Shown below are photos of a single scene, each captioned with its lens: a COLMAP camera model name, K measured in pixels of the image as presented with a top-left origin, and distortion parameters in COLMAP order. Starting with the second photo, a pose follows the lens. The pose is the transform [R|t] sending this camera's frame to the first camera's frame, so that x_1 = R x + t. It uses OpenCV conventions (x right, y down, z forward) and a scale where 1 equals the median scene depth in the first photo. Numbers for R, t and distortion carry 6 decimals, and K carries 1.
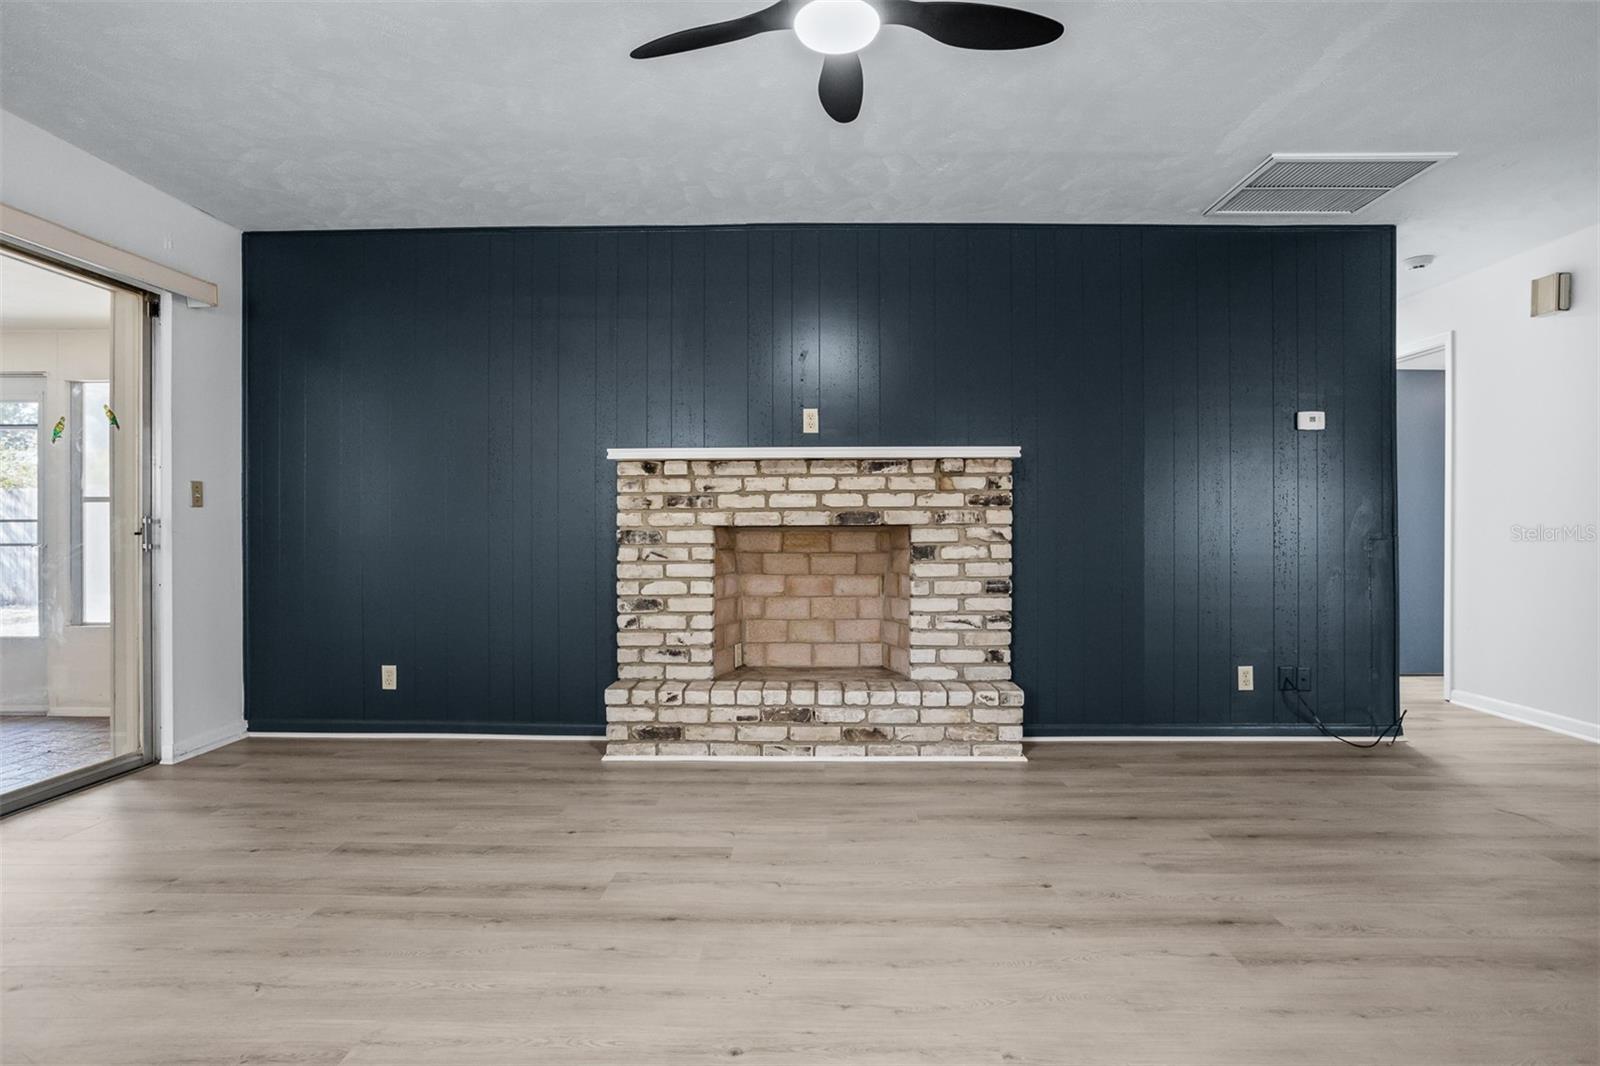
lens RADIAL K [[818.4, 0, 810.1], [0, 818.4, 534.1], [0, 0, 1]] dist [-0.062608, 0.038997]
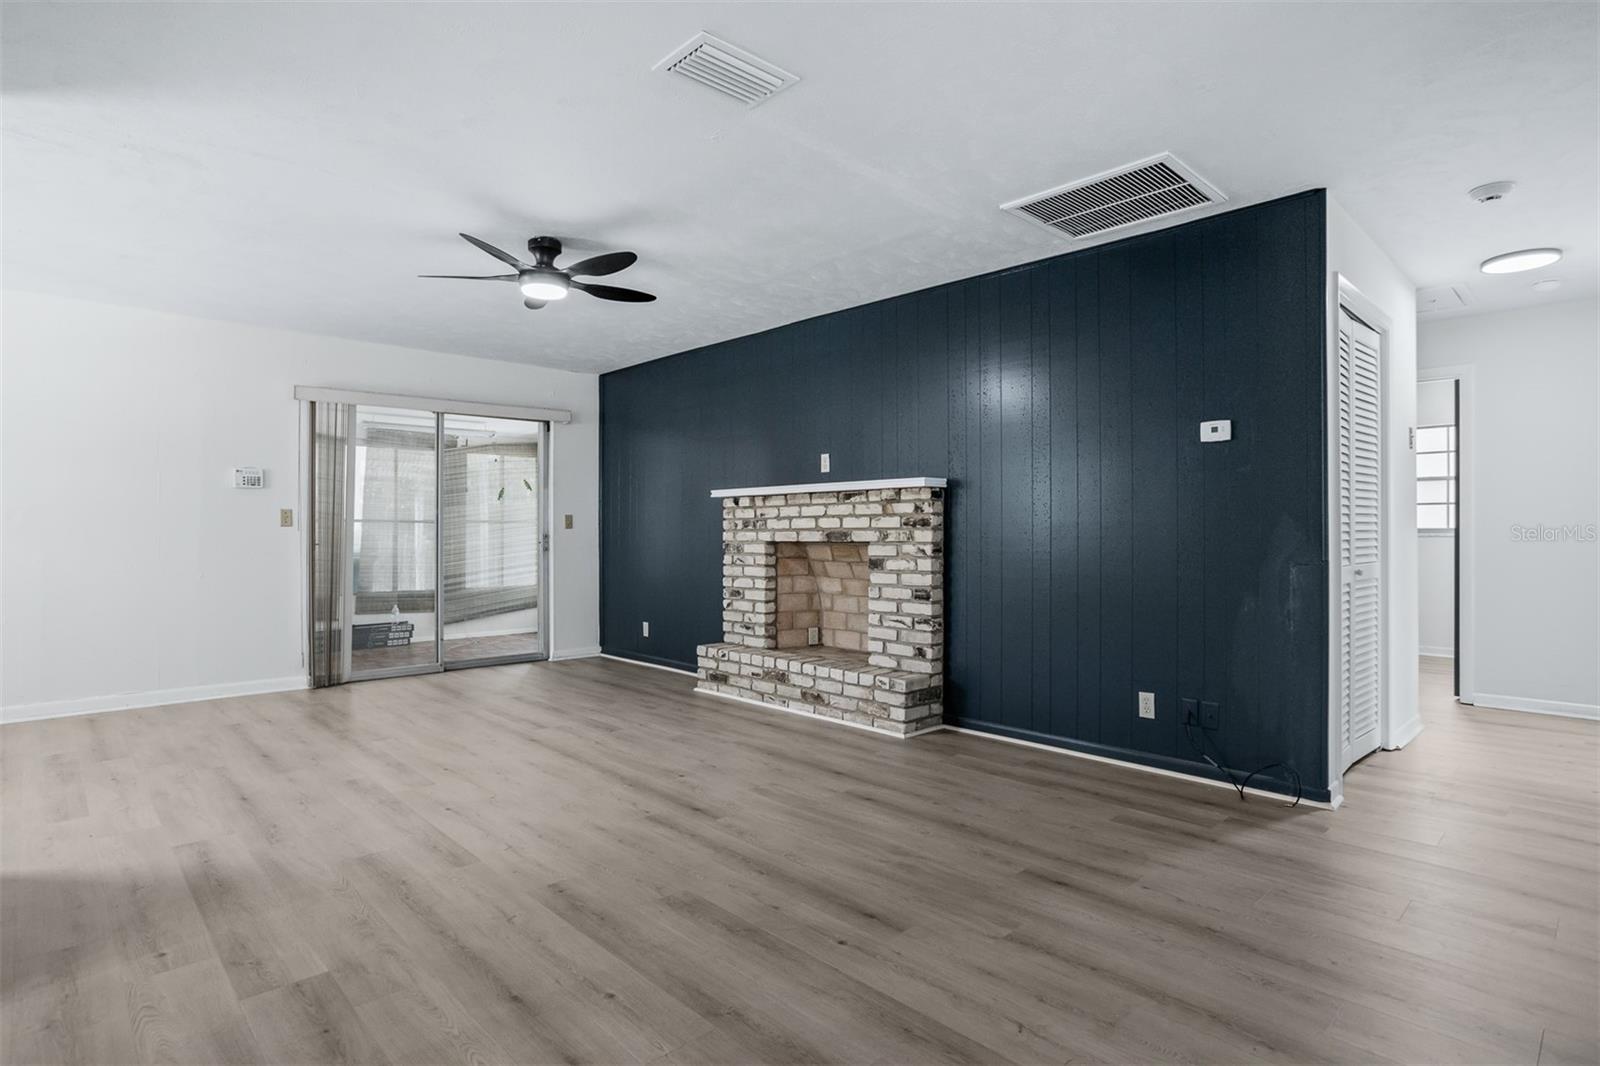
lens RADIAL K [[846.4, 0, 817.9], [0, 846.4, 532.5], [0, 0, 1]] dist [-0.066190, 0.041029]
pose [[0.702498, 0.002943, -0.711680, 1.006800], [-0.006754, 0.999974, -0.002532, -0.022099], [0.711654, 0.006586, 0.702500, 0.020802]]
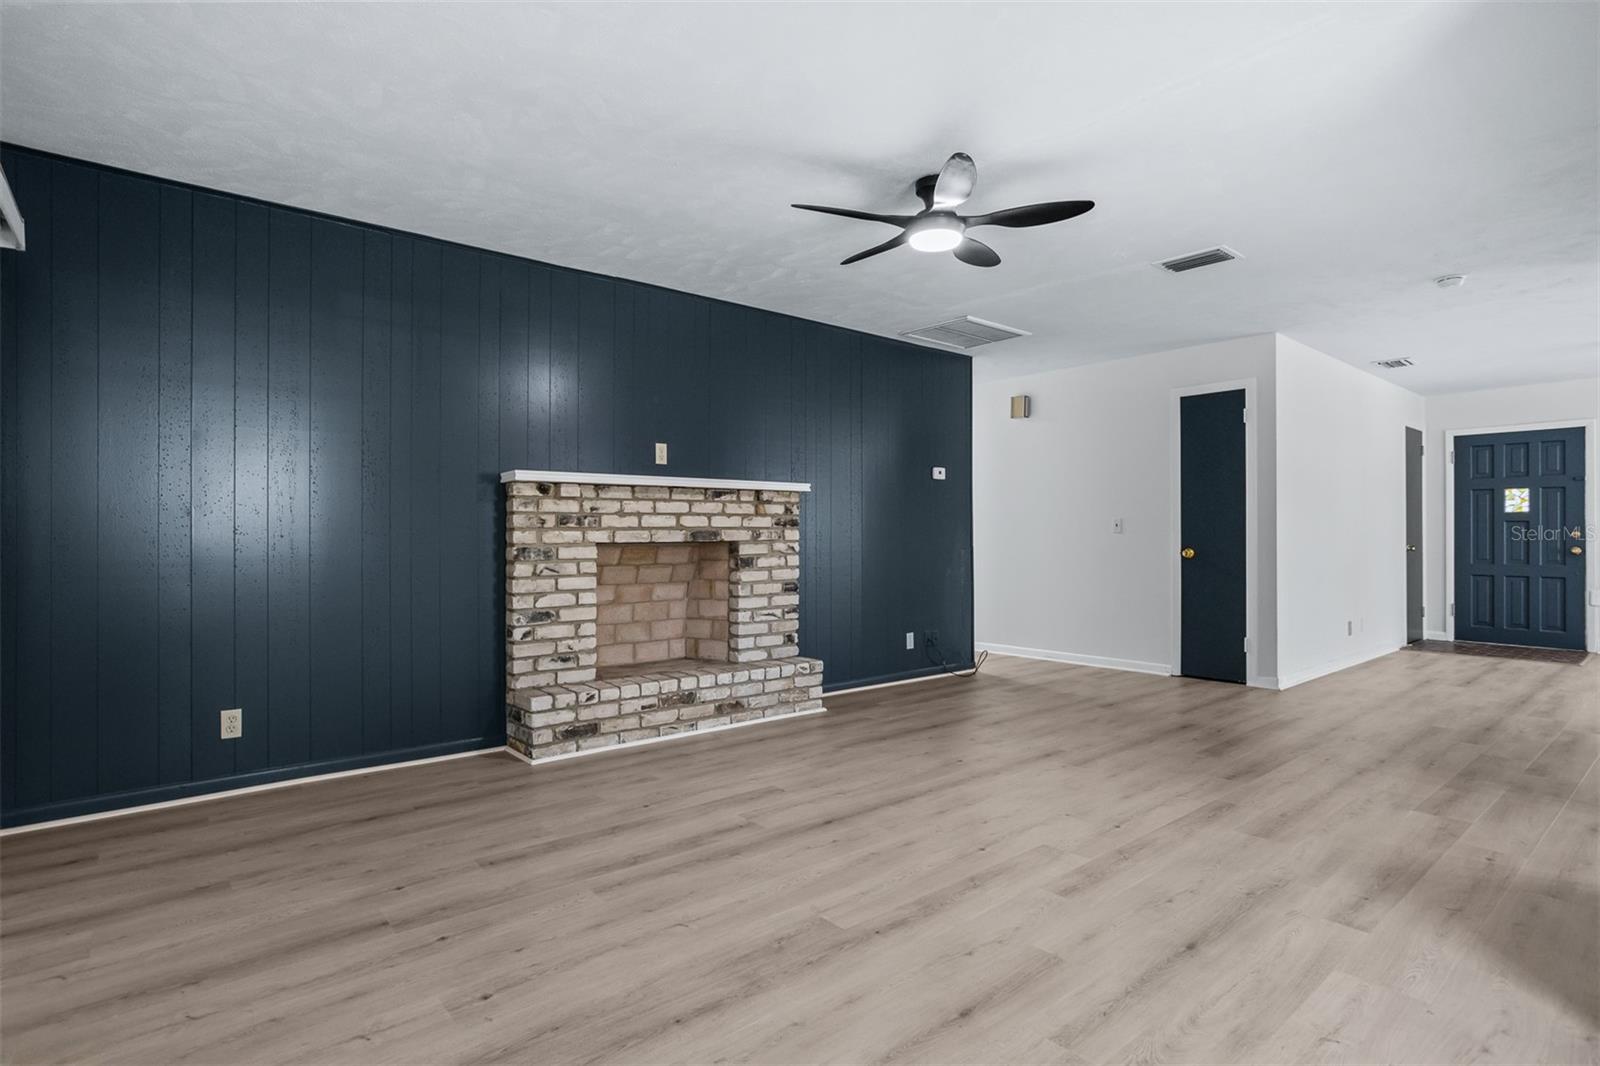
lens RADIAL K [[818.4, 0, 810.1], [0, 818.4, 534.1], [0, 0, 1]] dist [-0.062608, 0.038997]
pose [[0.749843, 0.001212, 0.661615, -0.641442], [0.004571, 0.999965, -0.007012, -0.012879], [-0.661600, 0.008283, 0.749811, -0.033912]]
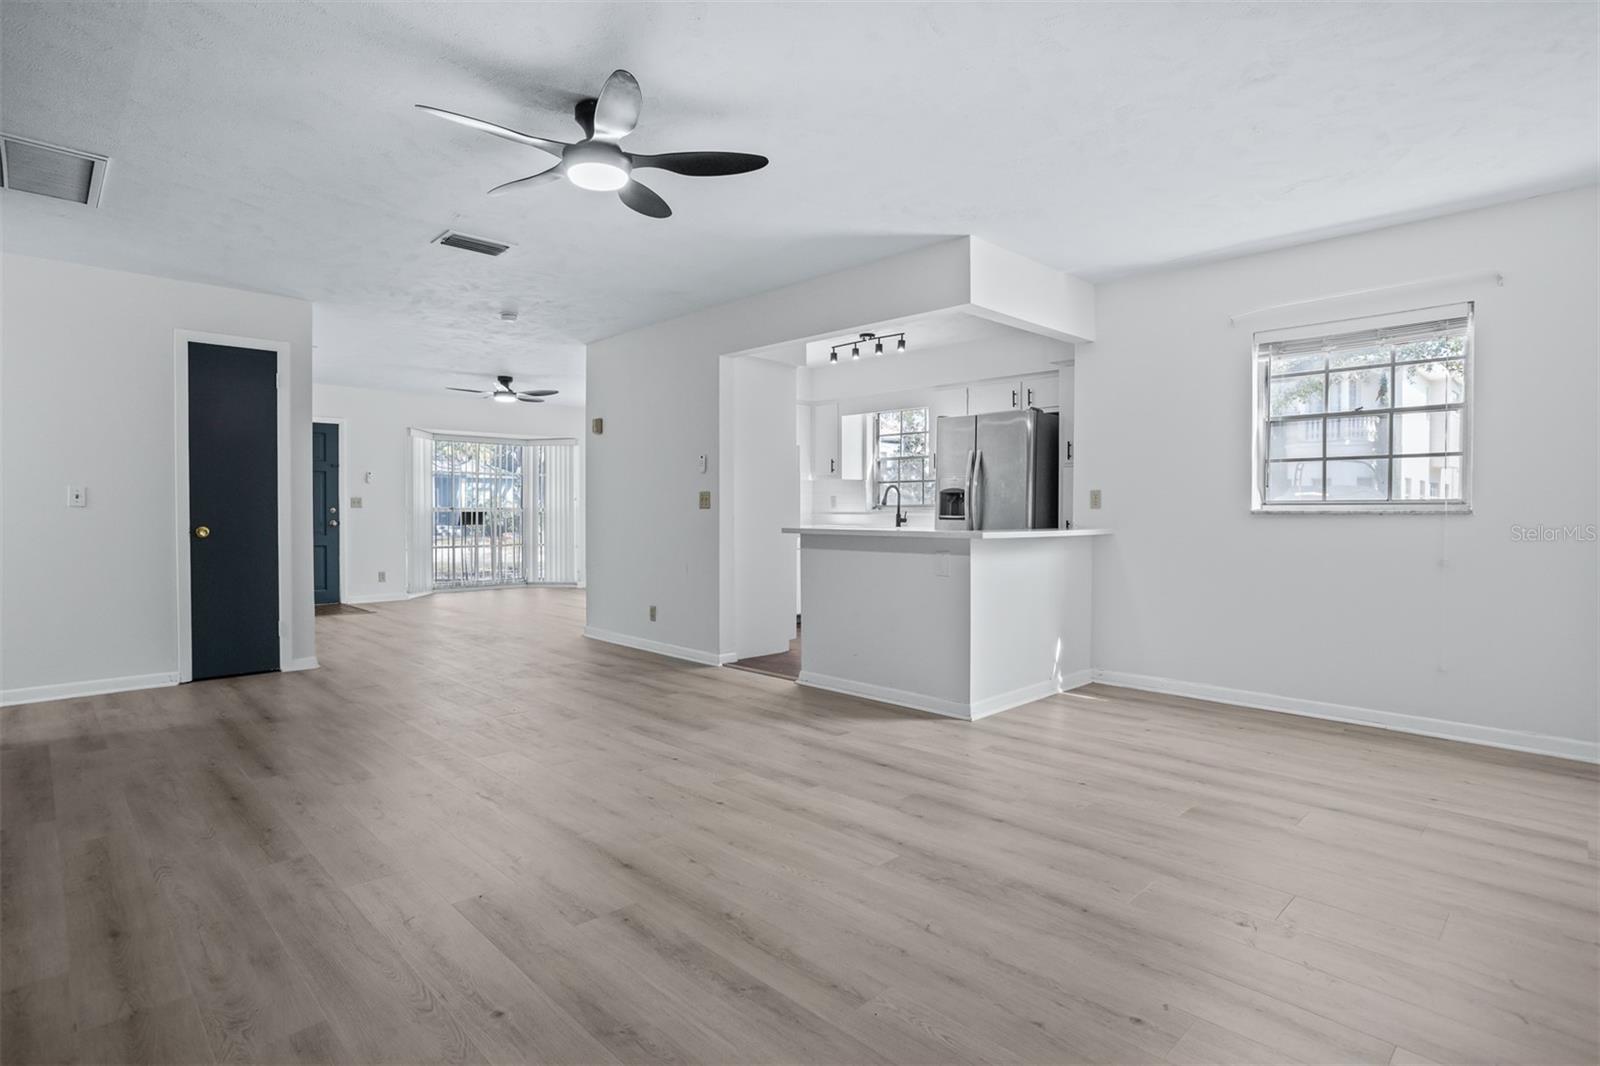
lens RADIAL K [[798.4, 0, 805.9], [0, 798.4, 523.8], [0, 0, 1]] dist [-0.057205, 0.025523]
pose [[-0.709924, -0.010865, 0.704194, -0.636106], [0.005793, 0.999757, 0.021265, -0.018486], [-0.704254, 0.019176, -0.709689, 0.897057]]
